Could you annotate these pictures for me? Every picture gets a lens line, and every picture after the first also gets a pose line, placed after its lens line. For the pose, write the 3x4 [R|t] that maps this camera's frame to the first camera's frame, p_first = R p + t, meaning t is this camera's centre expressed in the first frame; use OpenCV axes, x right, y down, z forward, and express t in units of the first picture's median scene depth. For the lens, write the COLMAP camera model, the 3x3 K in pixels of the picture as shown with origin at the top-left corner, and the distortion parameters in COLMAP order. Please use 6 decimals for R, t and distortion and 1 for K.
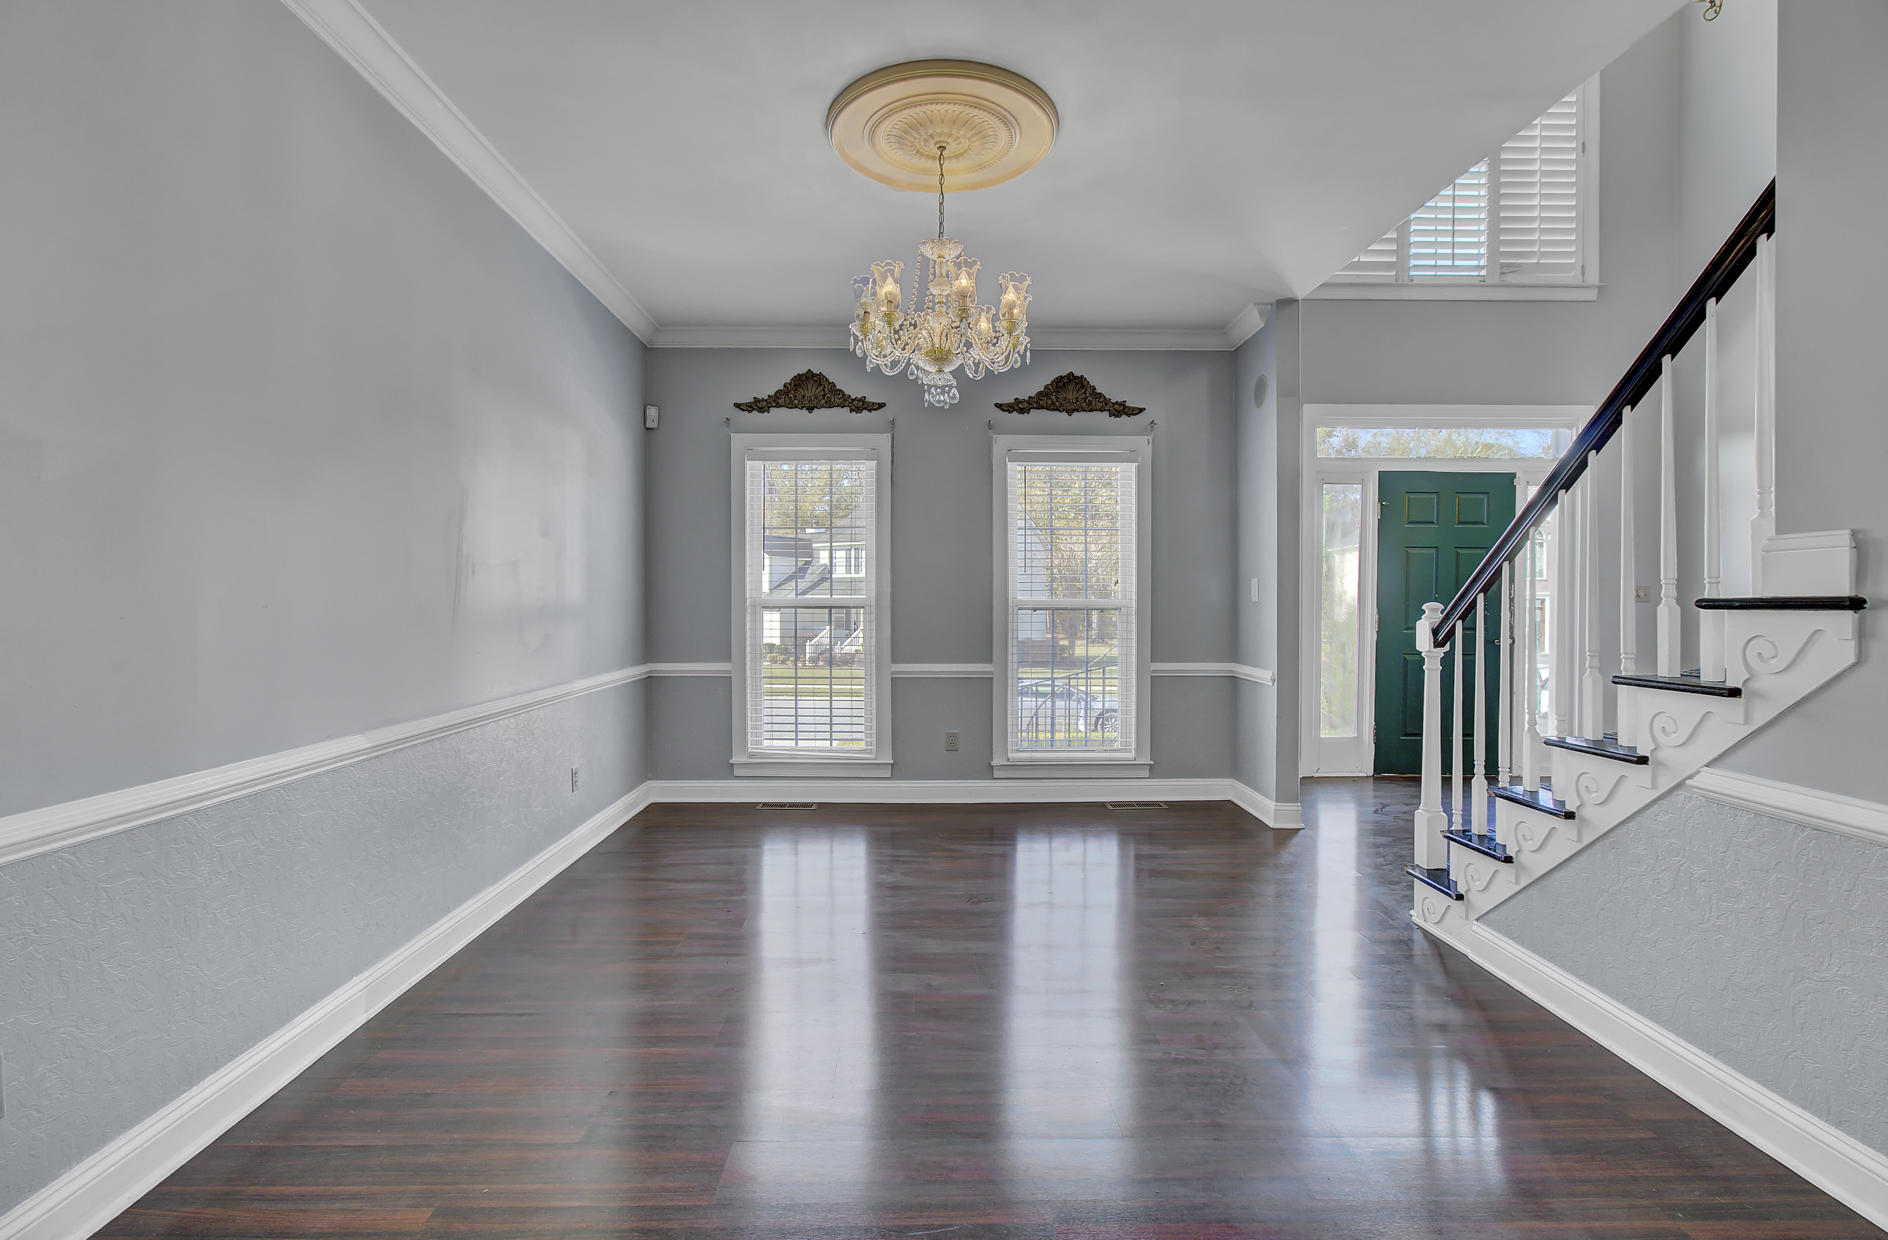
lens RADIAL K [[774.9, 0, 938.2], [0, 774.9, 619.3], [0, 0, 1]] dist [0.001139, 0.000046]
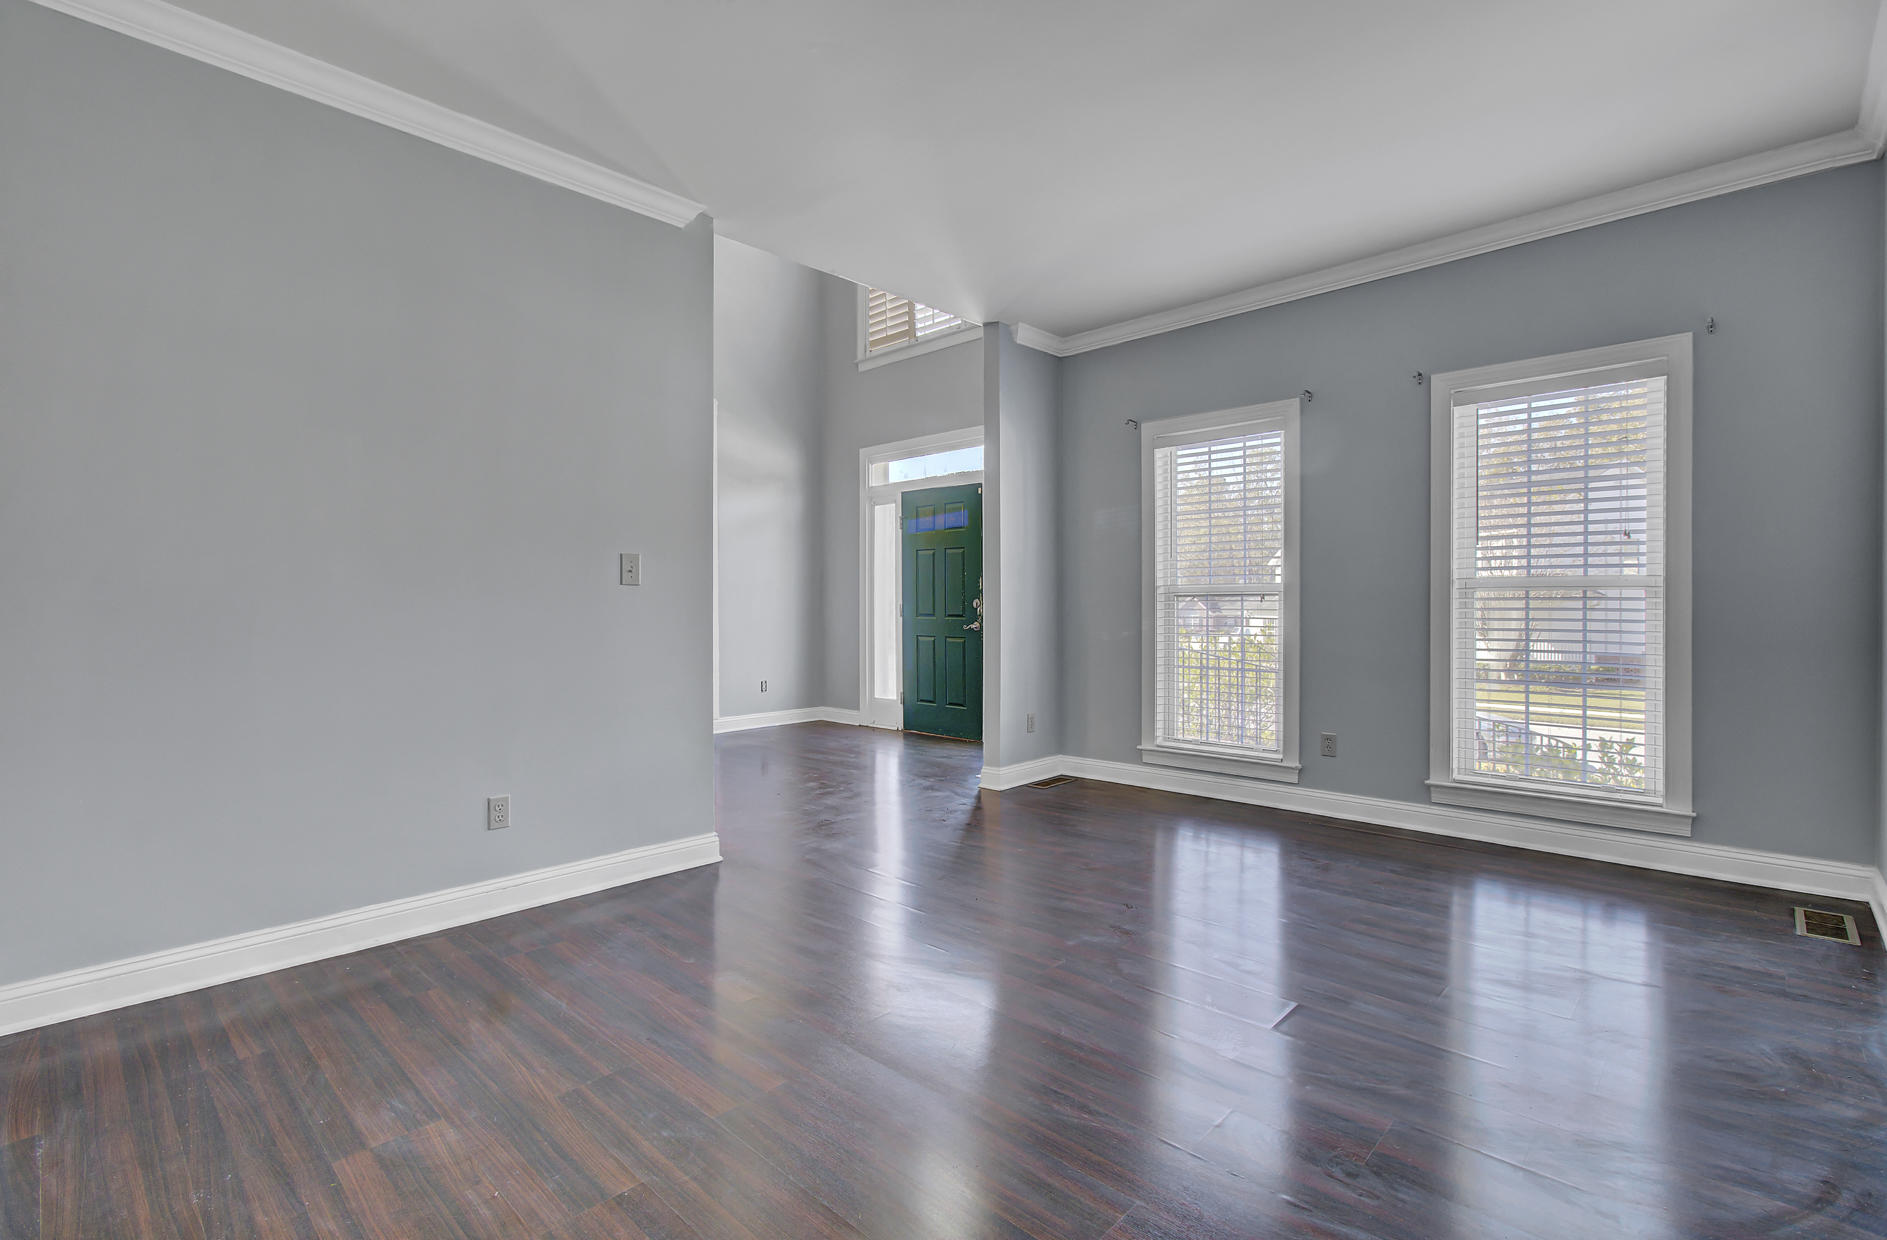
lens RADIAL K [[870.6, 0, 943.5], [0, 870.6, 619.6], [0, 0, 1]] dist [-0.014450, 0.000171]
pose [[0.713694, 0.003822, -0.700447, 0.342605], [0.005873, 0.999917, 0.011441, 0.001180], [0.700433, -0.012279, 0.713613, 0.001801]]
